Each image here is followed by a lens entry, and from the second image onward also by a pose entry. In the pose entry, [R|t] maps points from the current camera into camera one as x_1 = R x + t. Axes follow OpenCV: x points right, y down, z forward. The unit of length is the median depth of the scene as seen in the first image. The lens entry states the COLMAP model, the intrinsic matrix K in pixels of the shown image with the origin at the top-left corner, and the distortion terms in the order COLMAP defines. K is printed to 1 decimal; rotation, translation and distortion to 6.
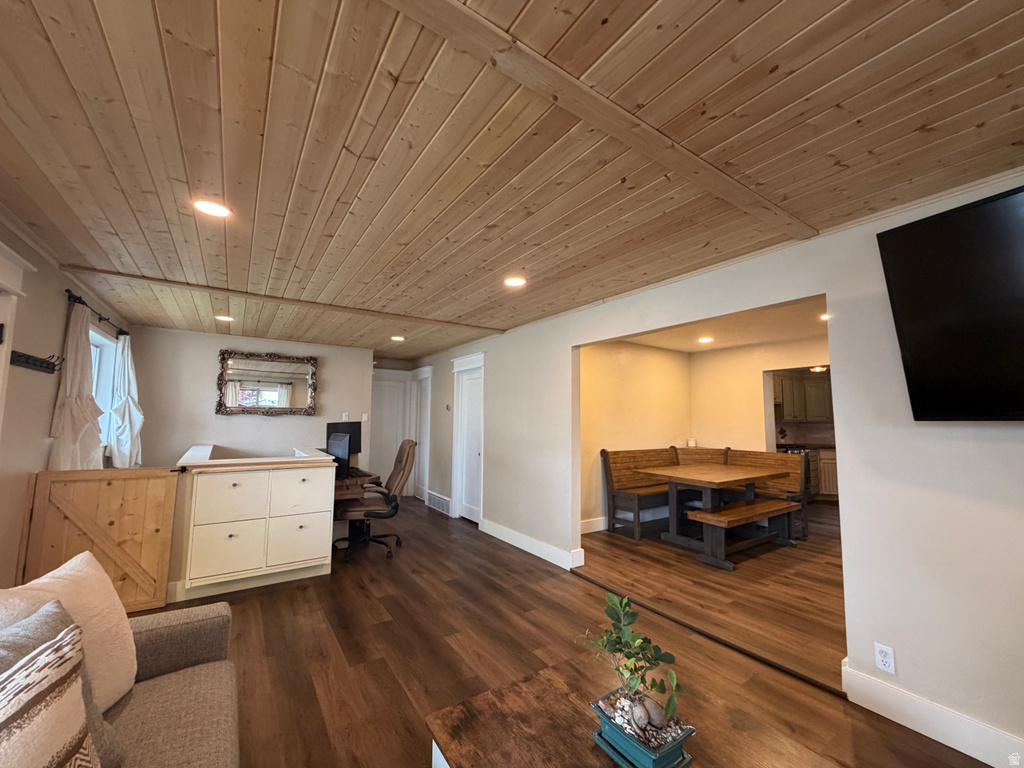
lens RADIAL K [[407.2, 0, 510.1], [0, 407.2, 382.6], [0, 0, 1]] dist [0.003214, -0.000611]
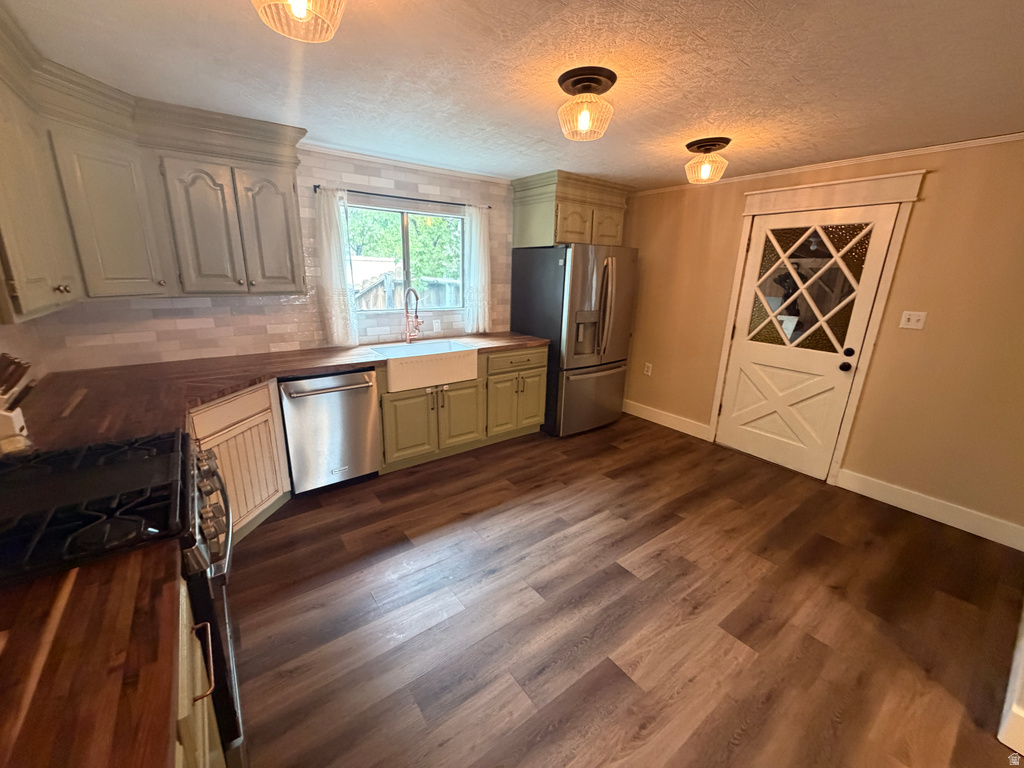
lens RADIAL K [[407.2, 0, 509.0], [0, 407.2, 380.9], [0, 0, 1]] dist [0.003214, -0.000611]
pose [[-0.045191, -0.269329, 0.961987, 0.738384], [-0.123466, 0.957094, 0.262159, 0.072117], [-0.991319, -0.106926, -0.076505, 1.218533]]
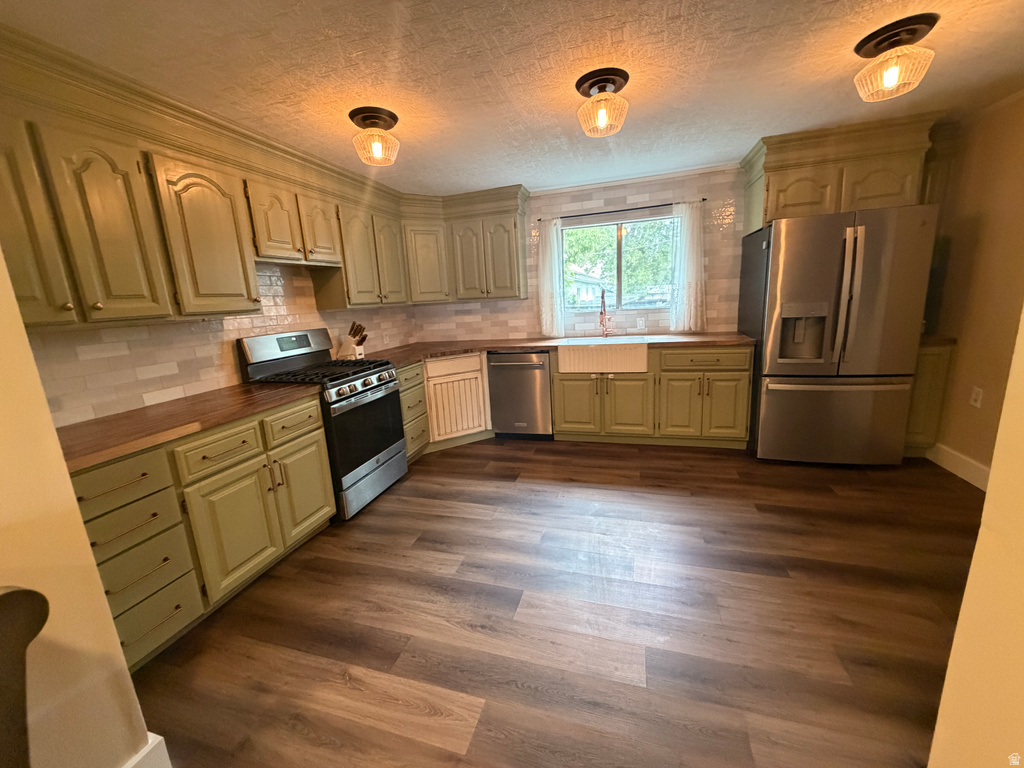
lens RADIAL K [[407.2, 0, 509.4], [0, 407.2, 381.2], [0, 0, 1]] dist [0.003214, -0.000611]
pose [[0.774273, -0.178411, 0.607183, 0.791970], [0.000003, 0.959440, 0.281912, 0.071658], [-0.632852, -0.218275, 0.742869, 0.836055]]
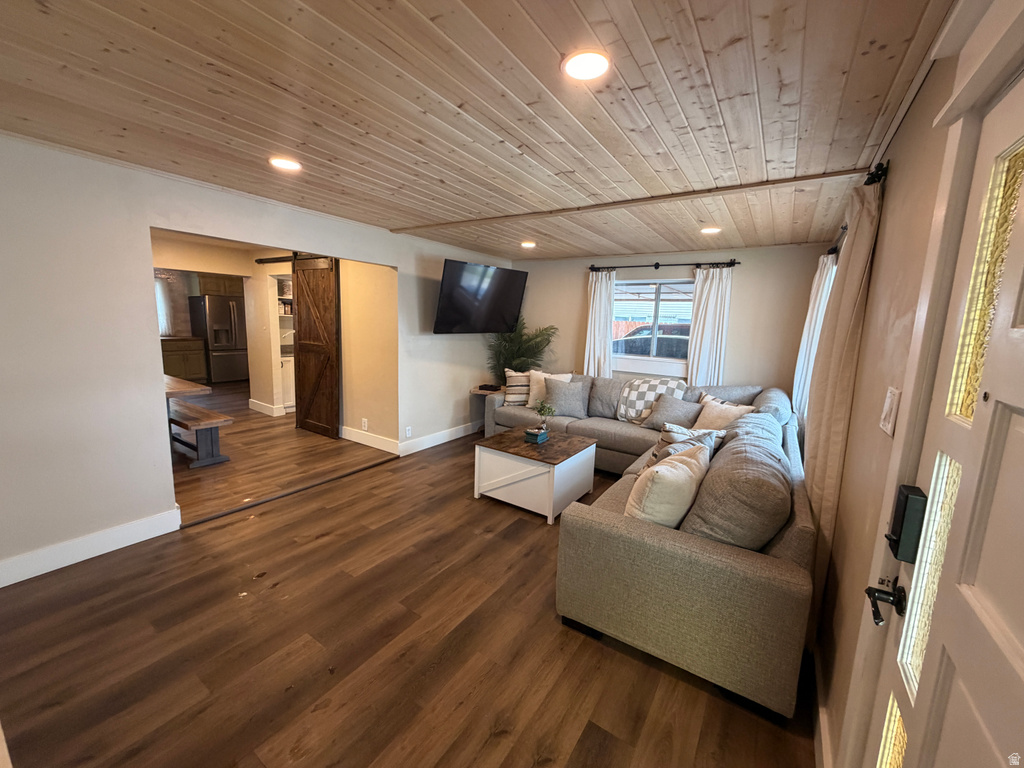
lens RADIAL K [[407.2, 0, 505.7], [0, 407.2, 384.4], [0, 0, 1]] dist [0.003214, -0.000611]
pose [[-0.374531, -0.165571, 0.912312, -0.582389], [-0.124907, 0.983968, 0.127298, 0.007006], [-0.918763, -0.066277, -0.389207, 0.572773]]
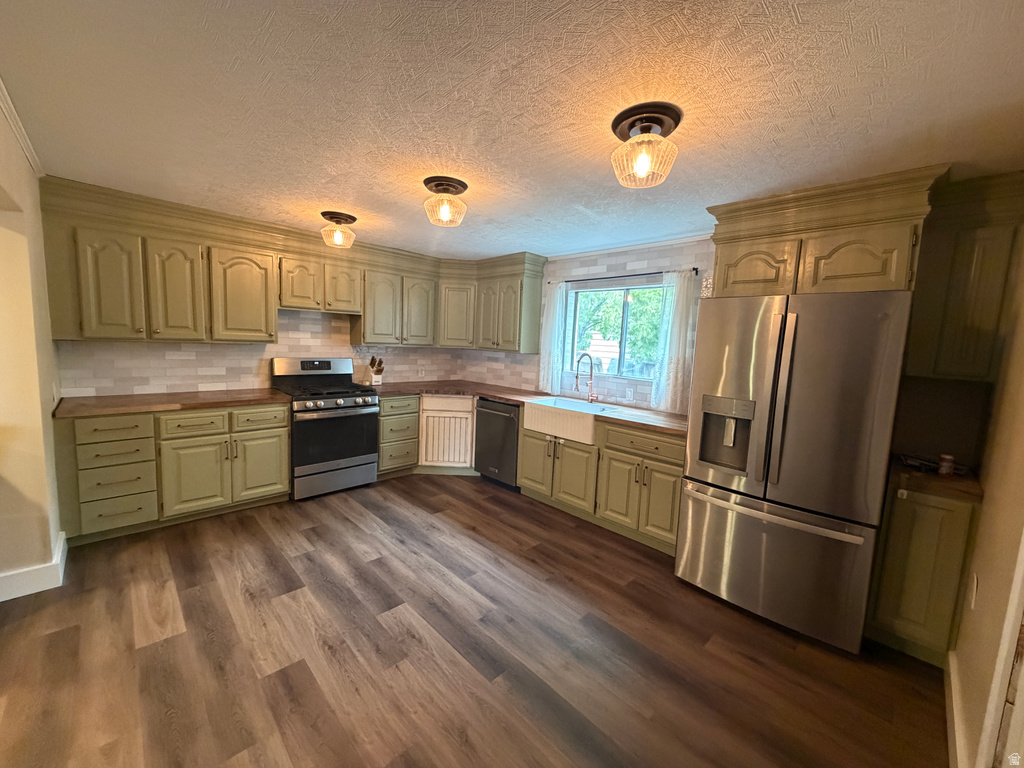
lens RADIAL K [[407.2, 0, 509.7], [0, 407.2, 381.8], [0, 0, 1]] dist [0.003214, -0.000611]
pose [[0.982867, 0.019162, 0.183316, 1.158085], [-0.056818, 0.977644, 0.202444, 0.026644], [-0.175338, -0.209391, 0.961983, 0.613226]]
